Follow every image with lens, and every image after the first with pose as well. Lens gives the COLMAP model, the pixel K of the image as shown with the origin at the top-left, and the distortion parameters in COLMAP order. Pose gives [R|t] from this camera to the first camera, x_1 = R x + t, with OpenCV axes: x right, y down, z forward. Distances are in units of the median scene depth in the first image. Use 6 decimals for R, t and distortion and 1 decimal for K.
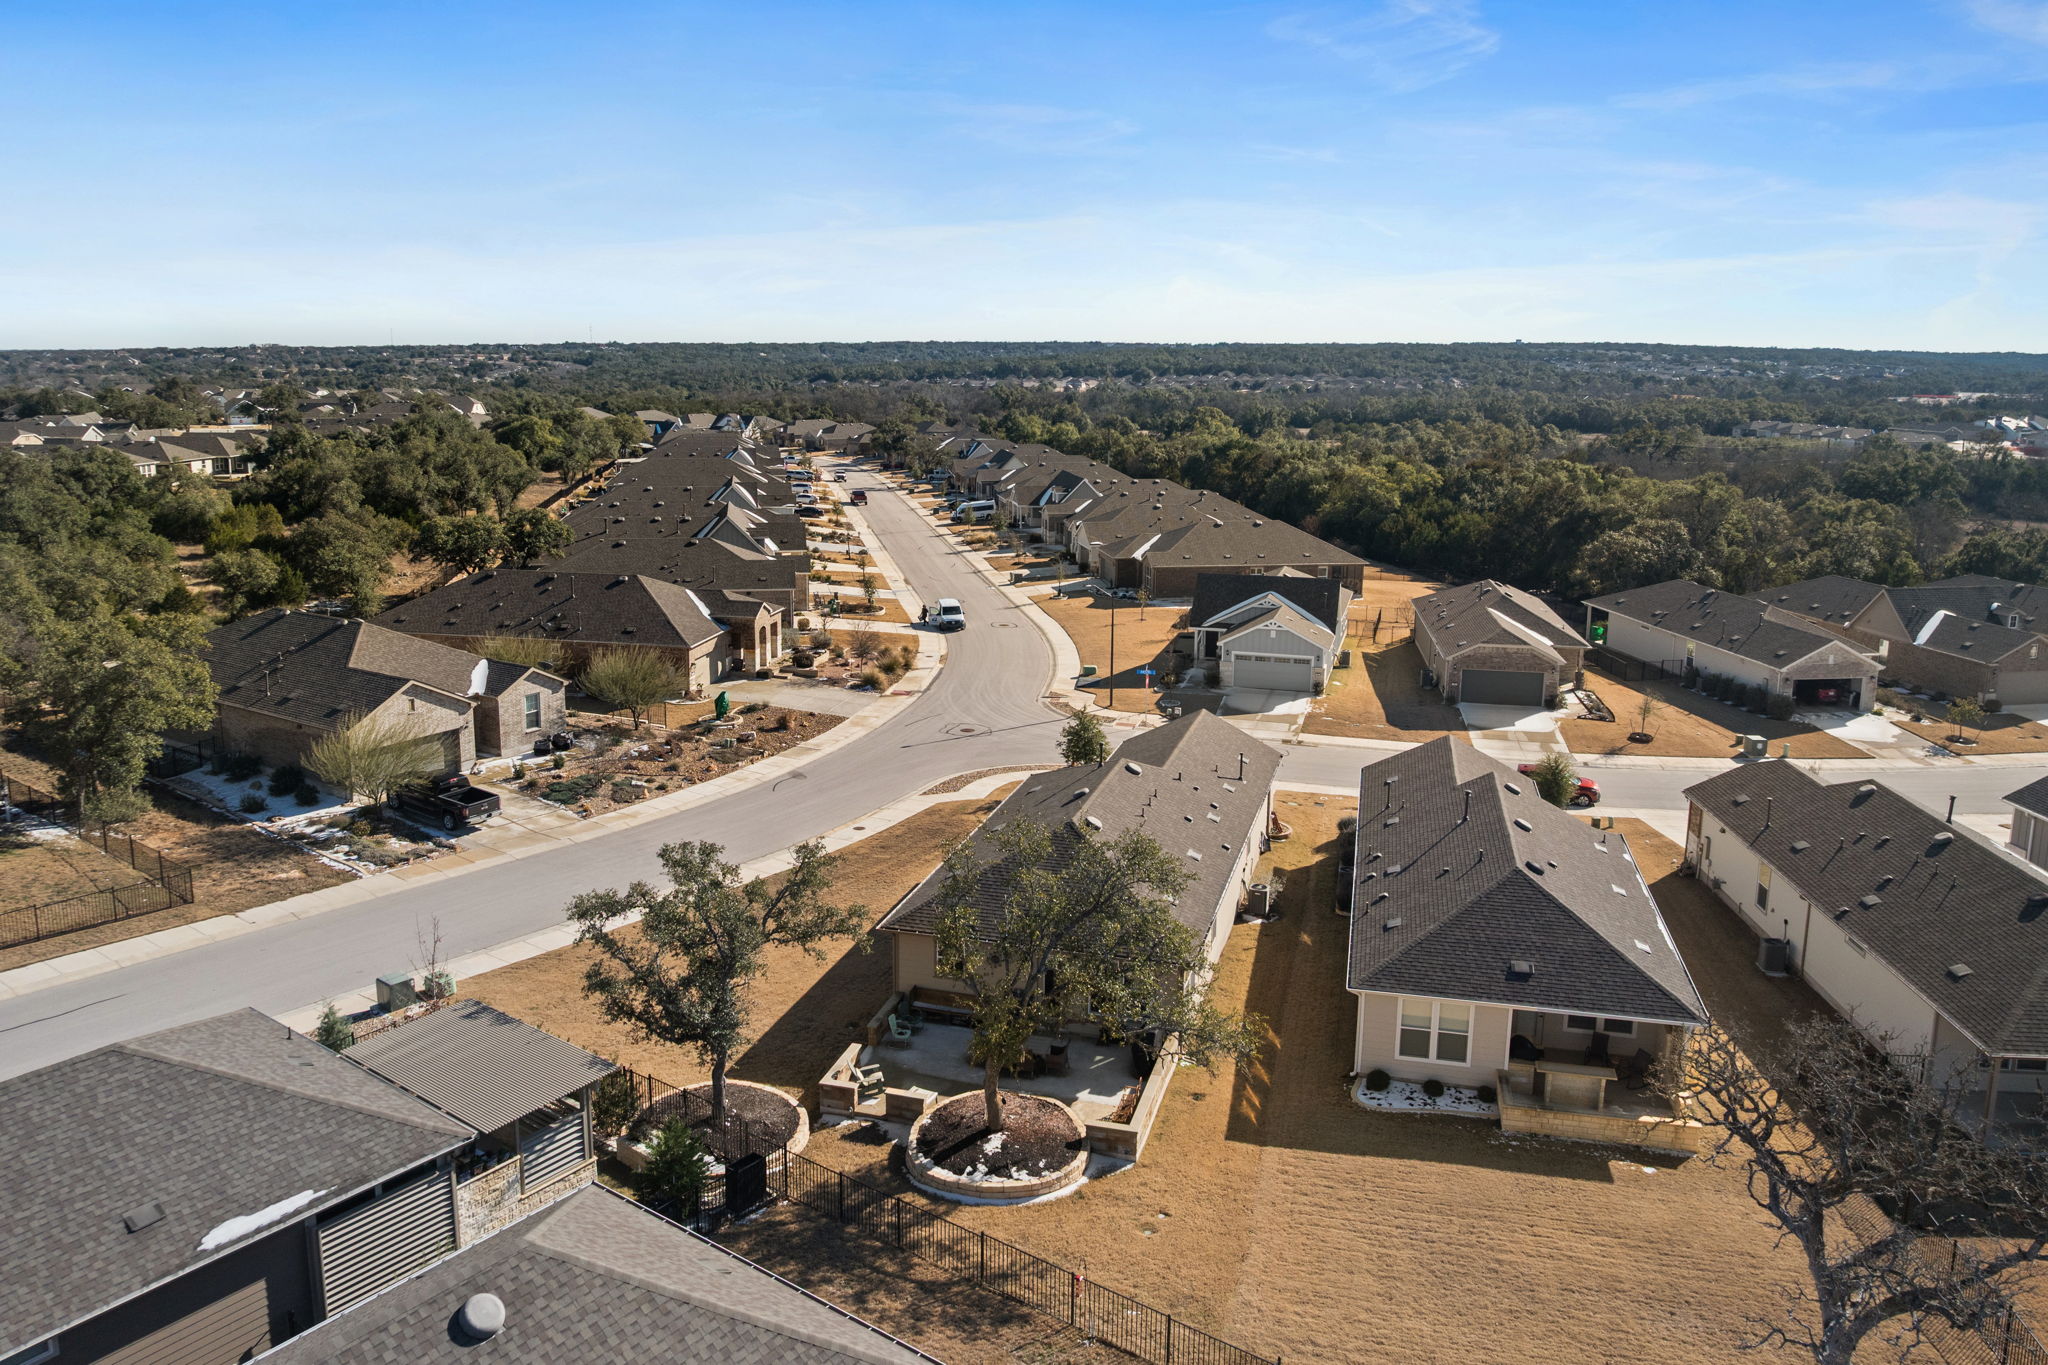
lens RADIAL K [[1464.8, 0, 1024.0], [0, 1464.8, 682.5], [0, 0, 1]] dist [-0.018331, -0.033585]
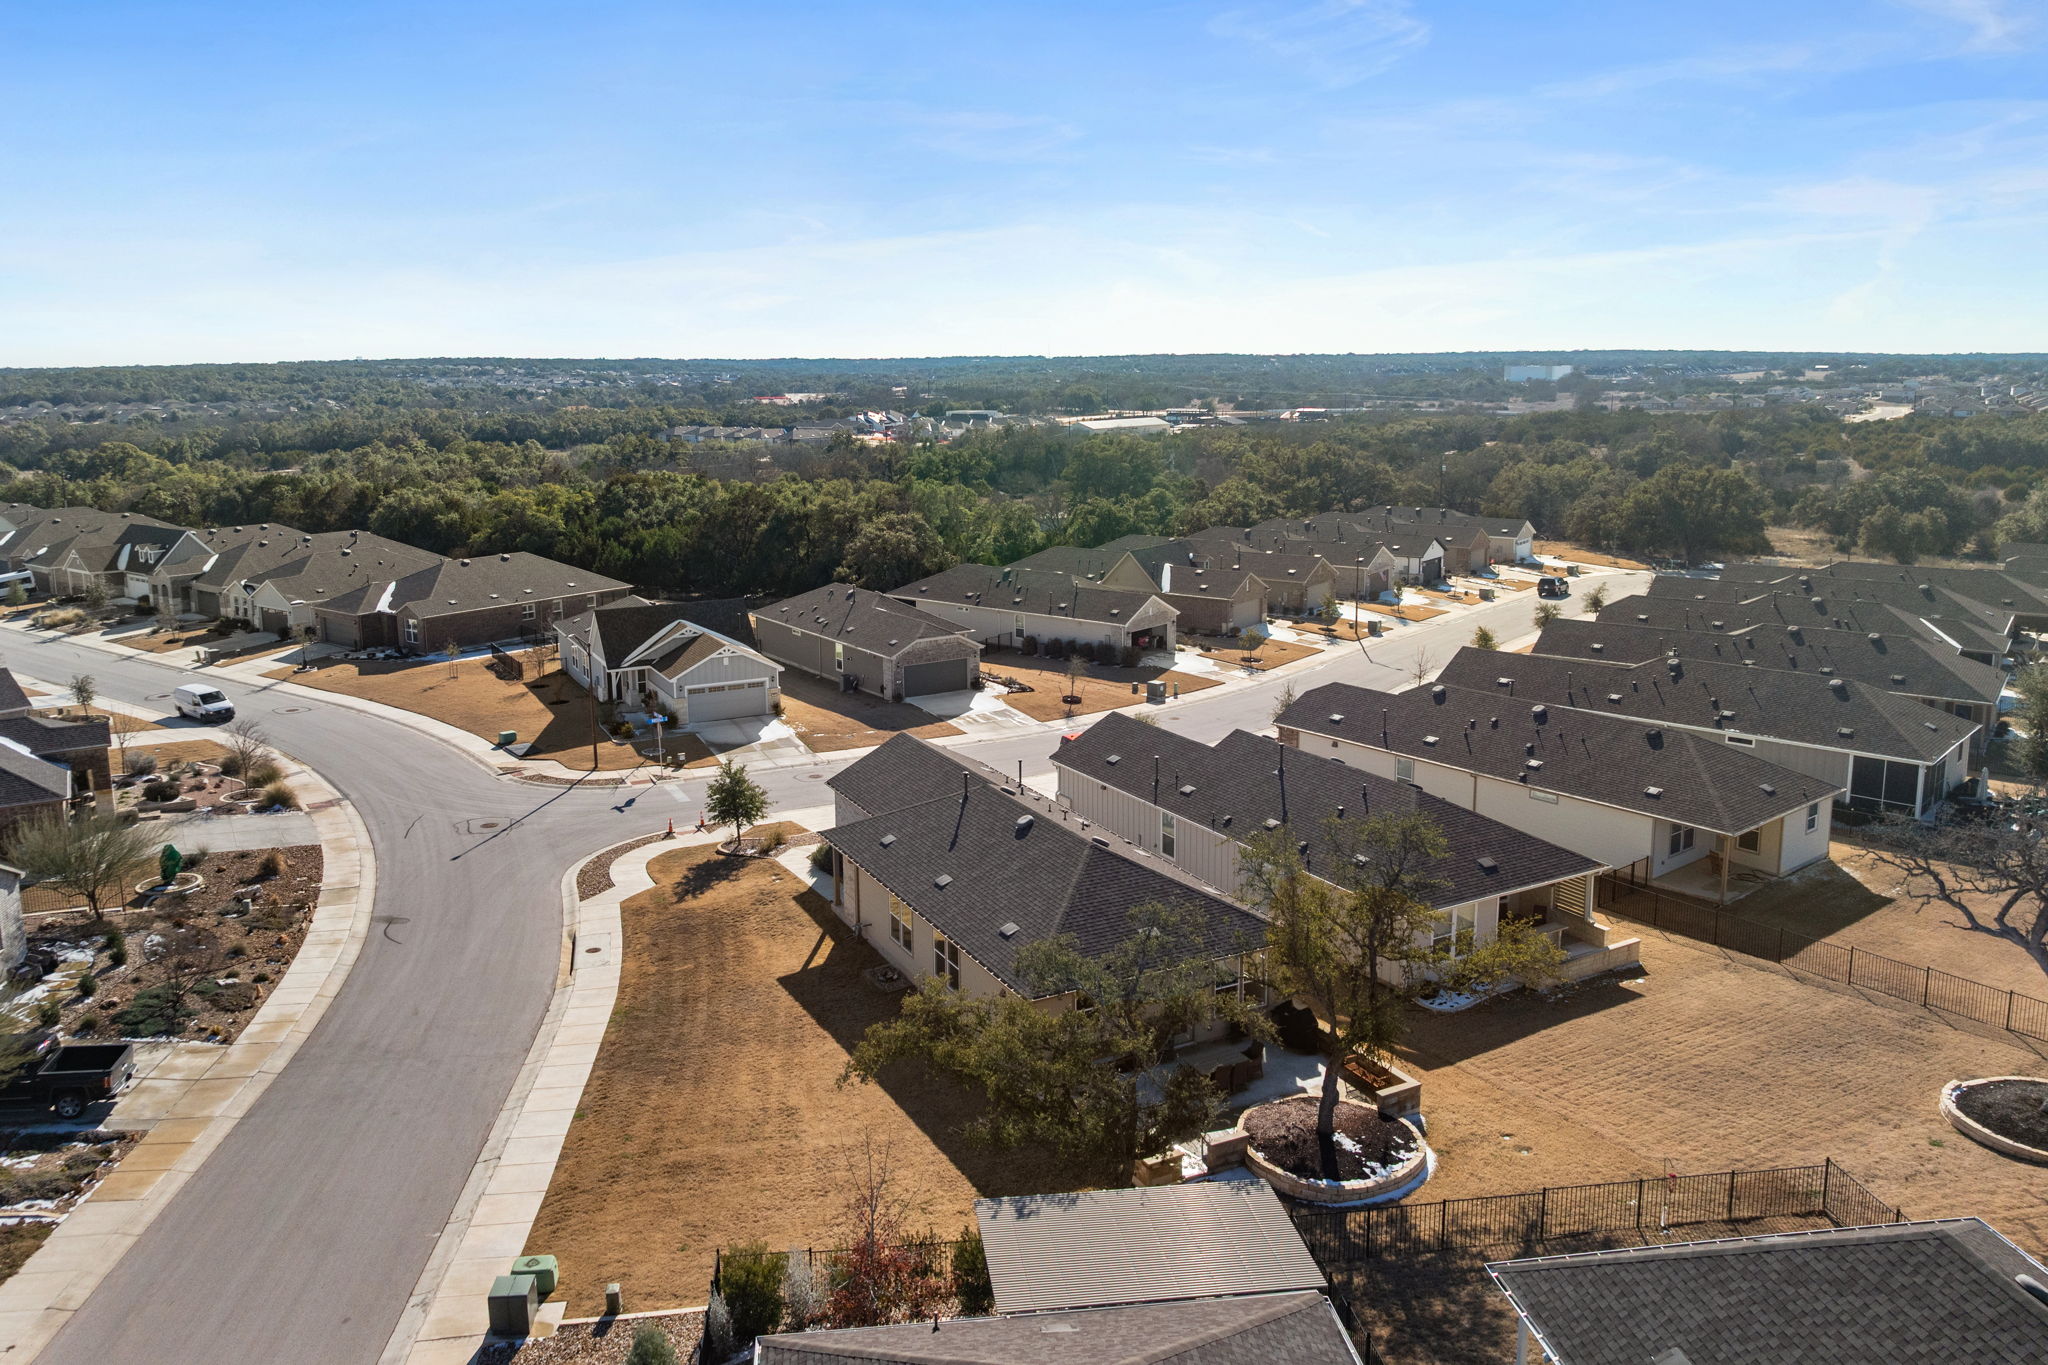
lens RADIAL K [[1490.3, 0, 1024.0], [0, 1490.3, 682.5], [0, 0, 1]] dist [-0.033262, -0.001586]
pose [[0.724952, -0.156786, 0.670718, -0.350640], [0.165799, 0.984840, 0.051009, -0.037616], [-0.668547, 0.074225, 0.739956, 0.155966]]
